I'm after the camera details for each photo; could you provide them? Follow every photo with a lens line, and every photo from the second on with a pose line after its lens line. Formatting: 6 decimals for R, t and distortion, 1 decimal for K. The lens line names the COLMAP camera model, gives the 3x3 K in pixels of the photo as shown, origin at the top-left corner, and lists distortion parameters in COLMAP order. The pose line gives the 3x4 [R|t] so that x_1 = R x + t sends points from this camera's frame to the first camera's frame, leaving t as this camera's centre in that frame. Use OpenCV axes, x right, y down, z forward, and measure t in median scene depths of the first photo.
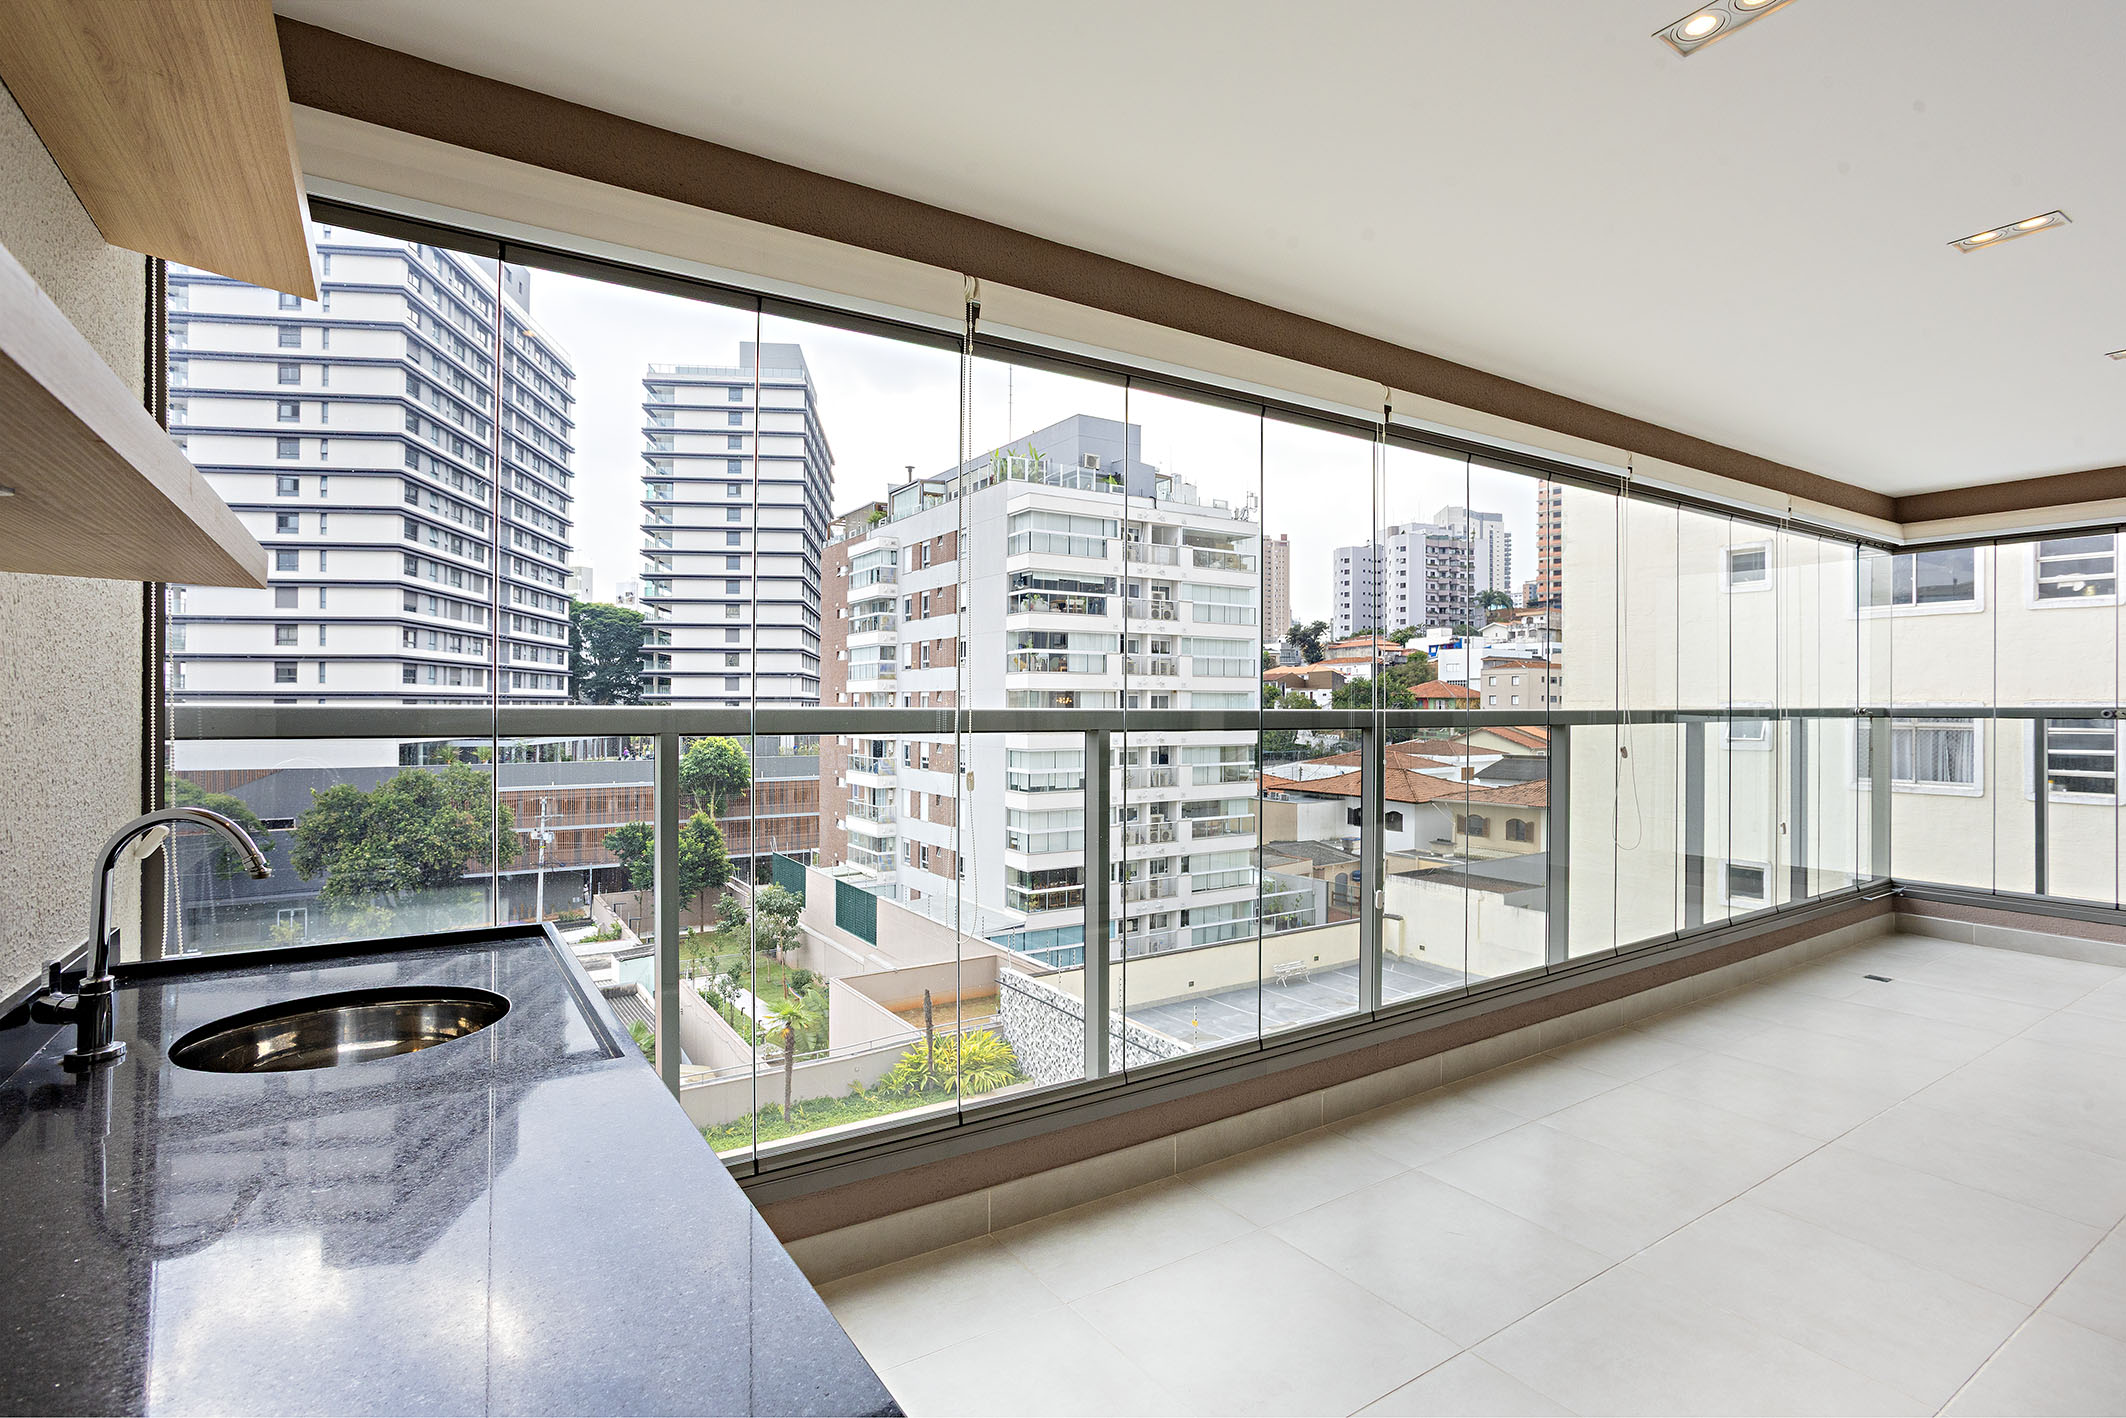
lens RADIAL K [[1041.3, 0, 1084.5], [0, 1041.3, 696.3], [0, 0, 1]] dist [-0.044776, 0.022782]
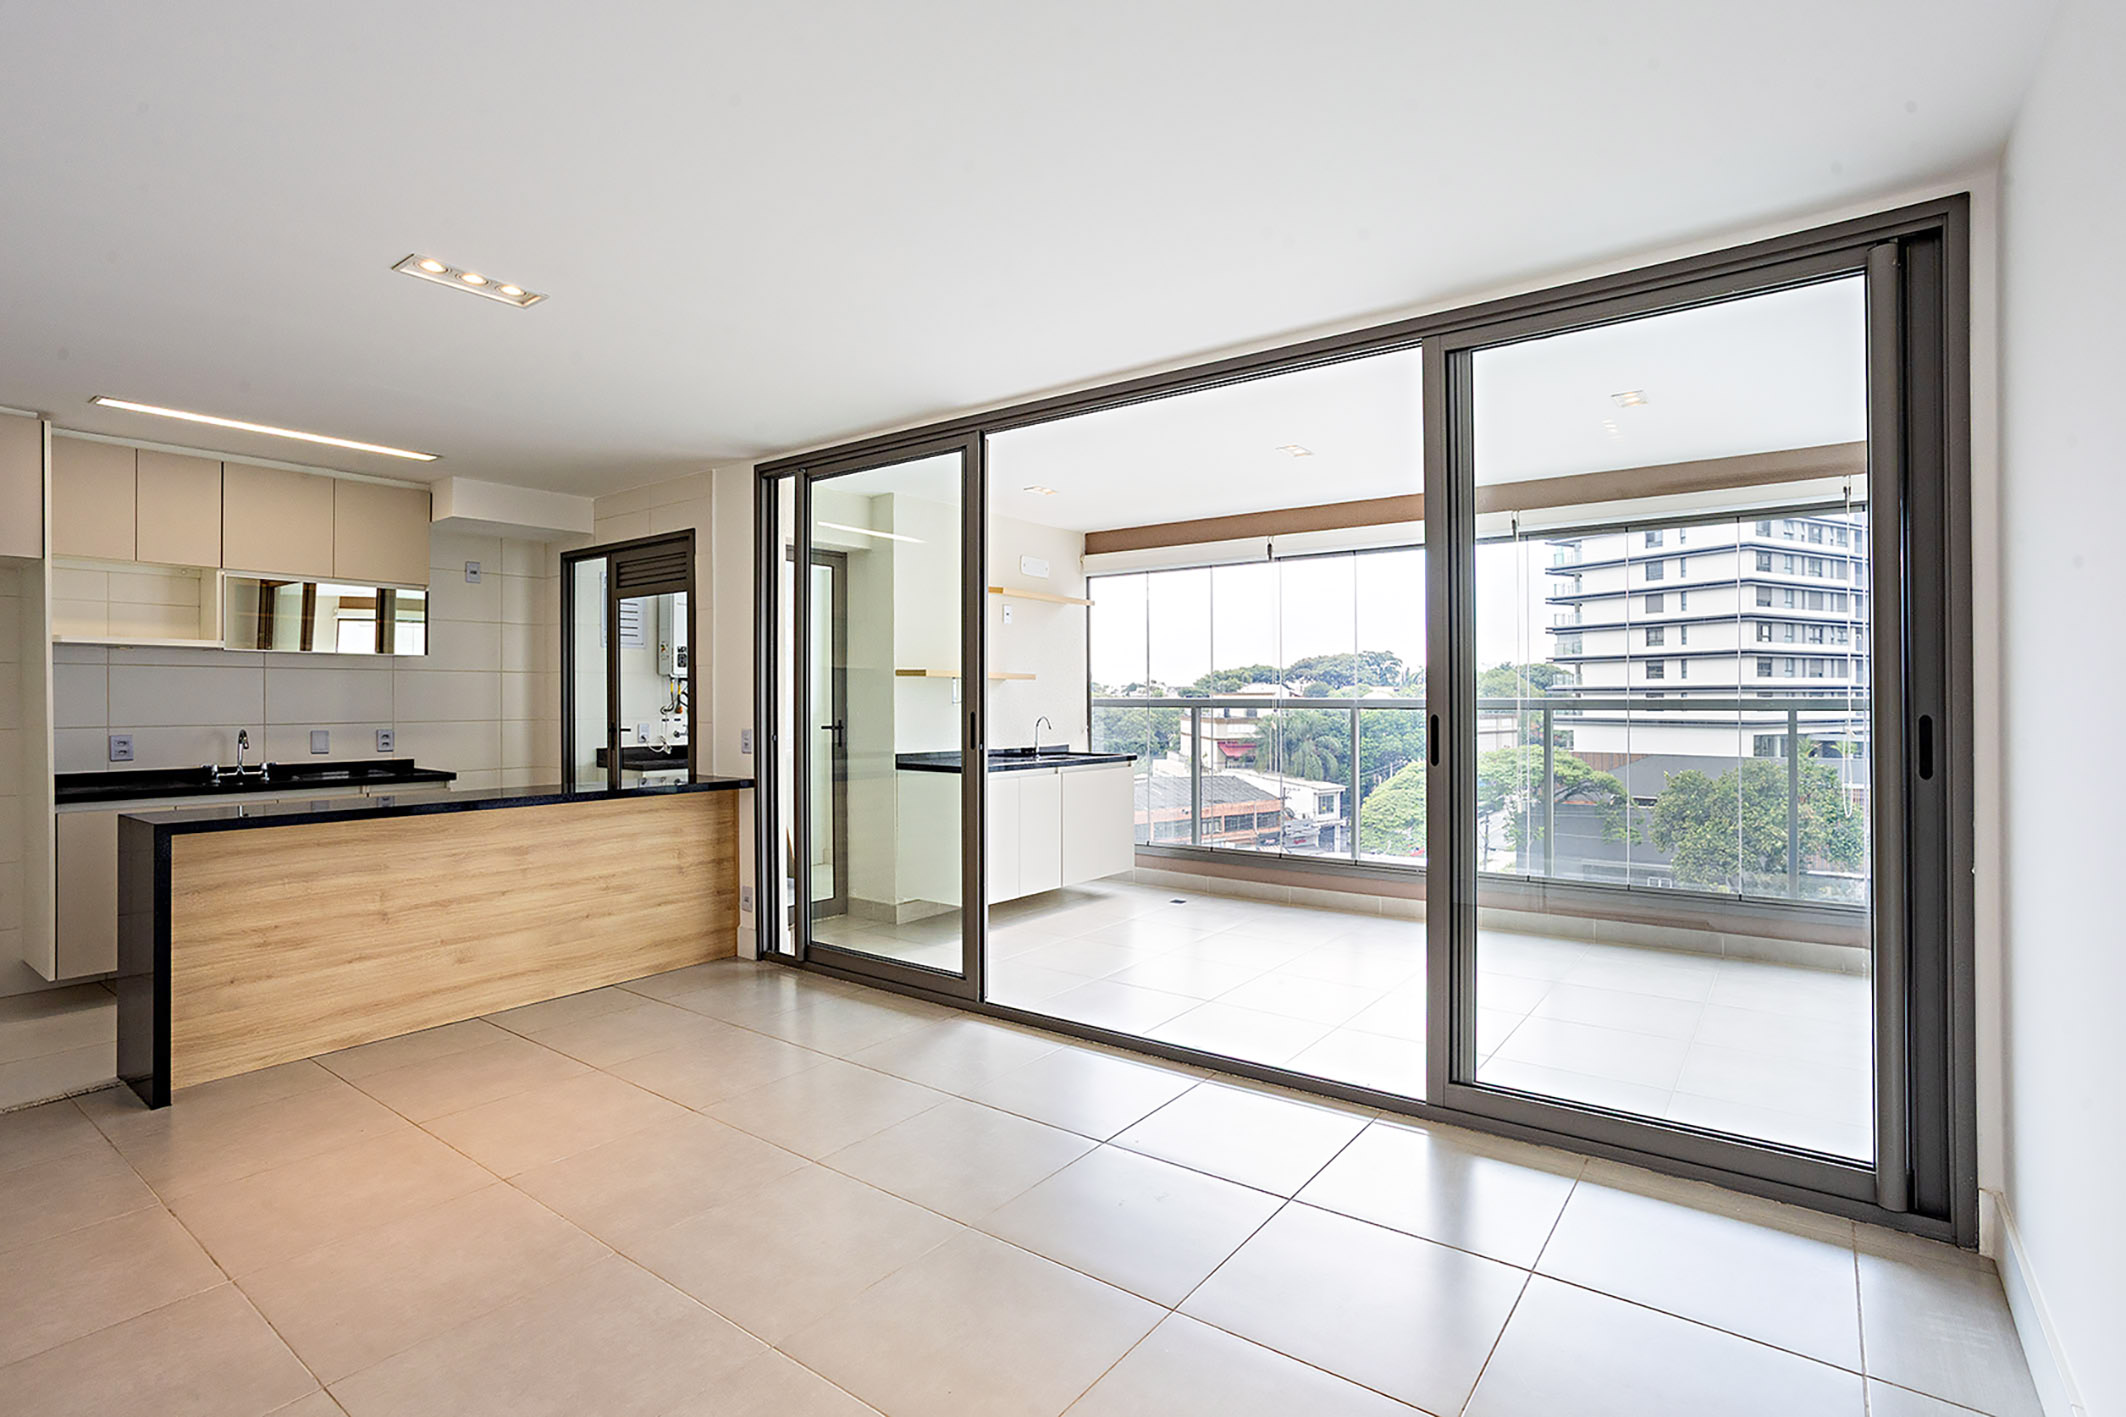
lens RADIAL K [[1041.3, 0, 1044.0], [0, 1041.3, 692.5], [0, 0, 1]] dist [-0.044776, 0.022782]
pose [[0.324989, -0.009678, -0.945668, 0.108656], [0.012126, 0.999908, -0.006066, 0.001290], [0.945640, -0.009496, 0.325076, -0.020678]]
